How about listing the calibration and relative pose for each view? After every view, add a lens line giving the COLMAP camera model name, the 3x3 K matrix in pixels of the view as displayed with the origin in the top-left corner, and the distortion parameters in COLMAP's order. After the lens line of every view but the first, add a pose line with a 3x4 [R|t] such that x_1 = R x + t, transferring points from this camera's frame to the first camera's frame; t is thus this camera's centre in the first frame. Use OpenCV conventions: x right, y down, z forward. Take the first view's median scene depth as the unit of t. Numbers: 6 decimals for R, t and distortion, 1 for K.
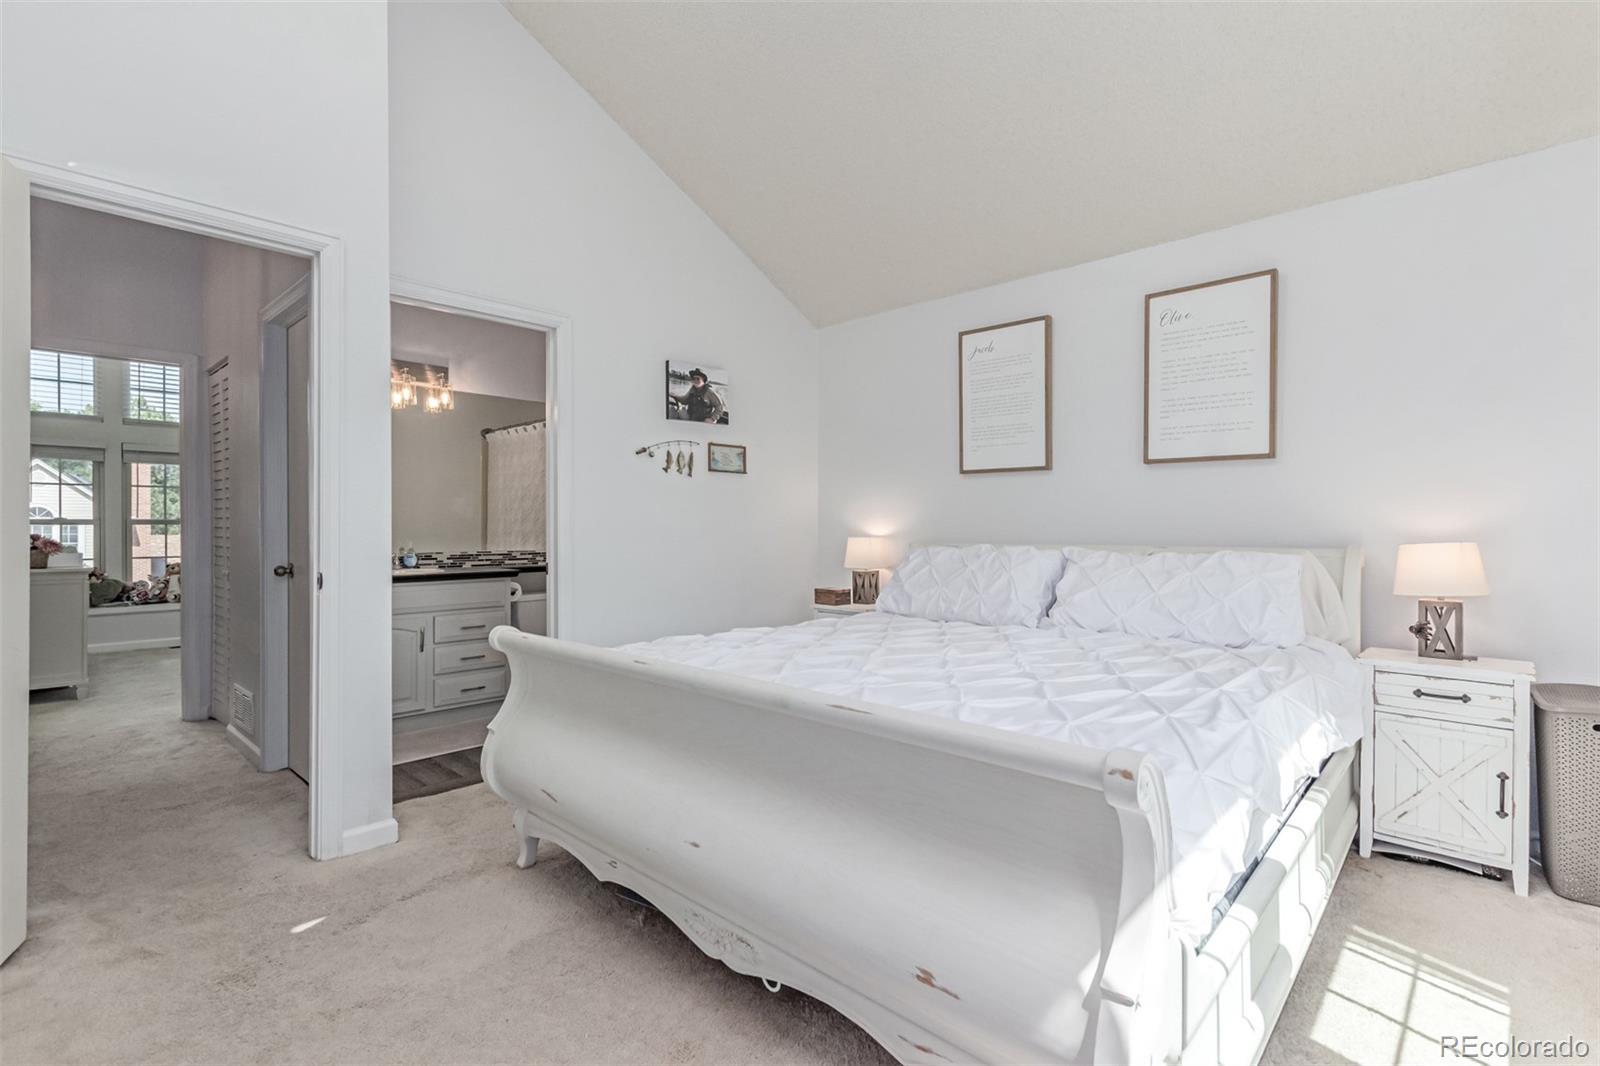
lens RADIAL K [[732.5, 0, 809.3], [0, 732.5, 529.9], [0, 0, 1]] dist [0.002436, -0.002619]
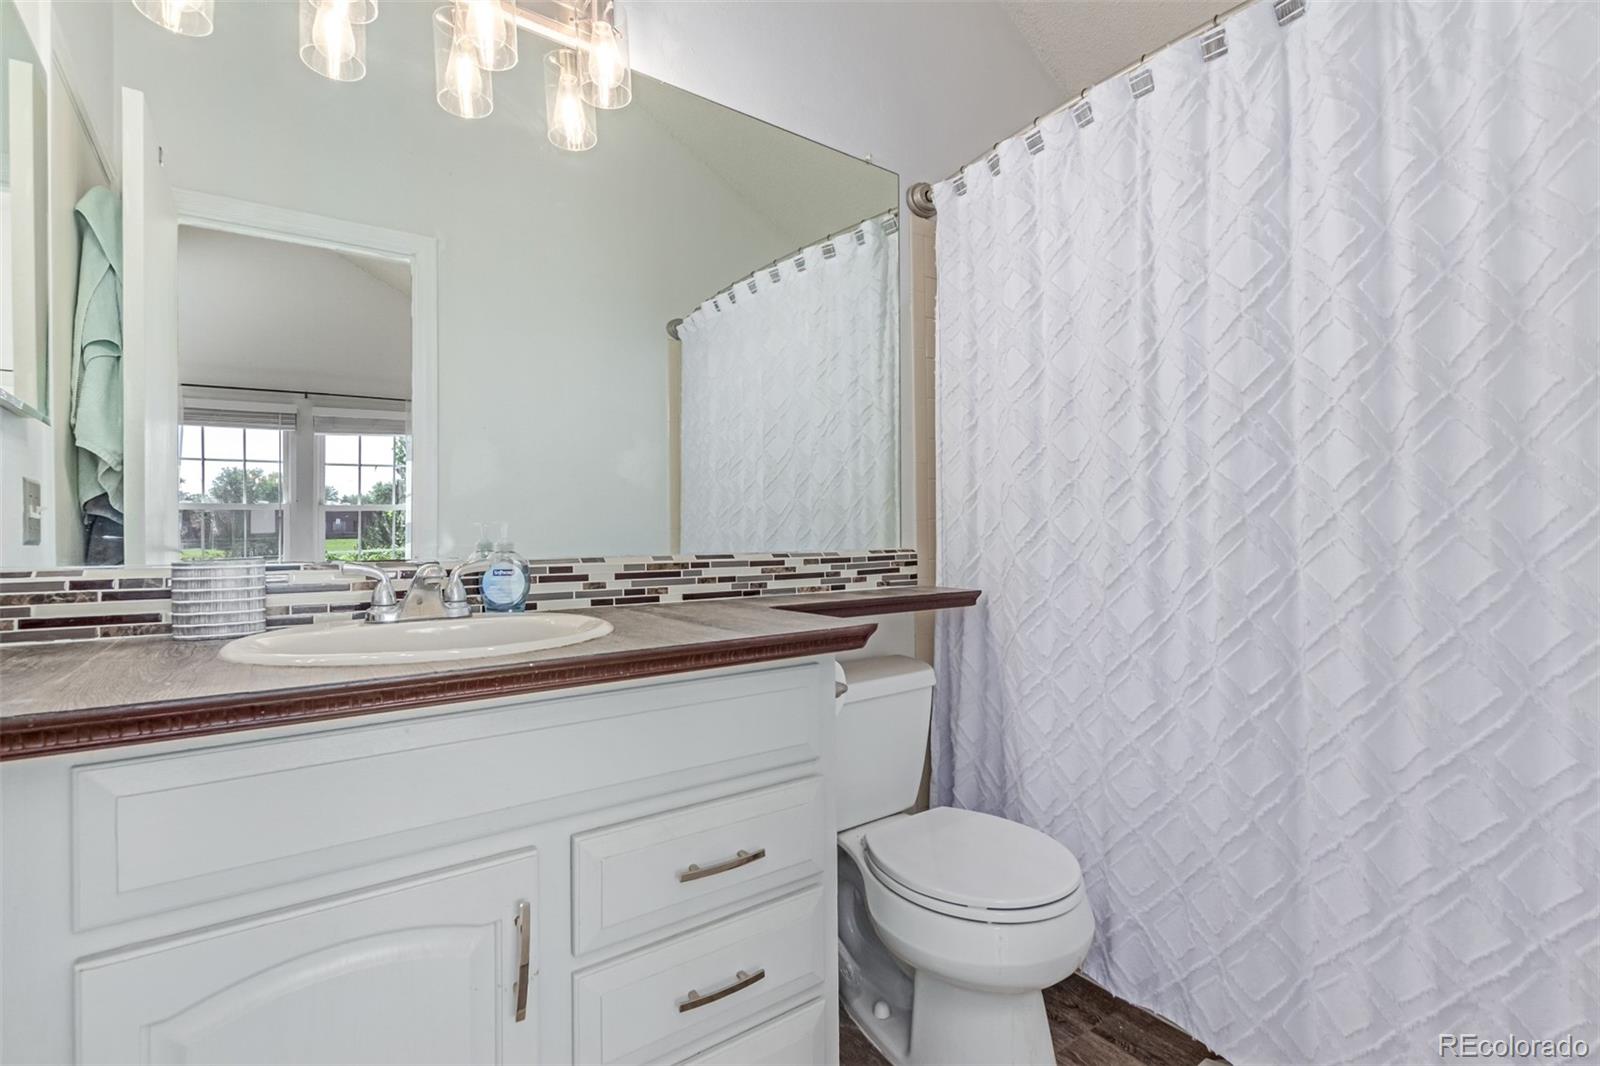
lens RADIAL K [[732.5, 0, 801.9], [0, 732.5, 531.3], [0, 0, 1]] dist [0.002436, -0.002619]
pose [[0.981536, -0.007028, -0.191150, -0.350418], [0.006026, 0.999965, -0.005825, 0.021373], [0.191185, 0.004565, 0.981543, 0.695261]]
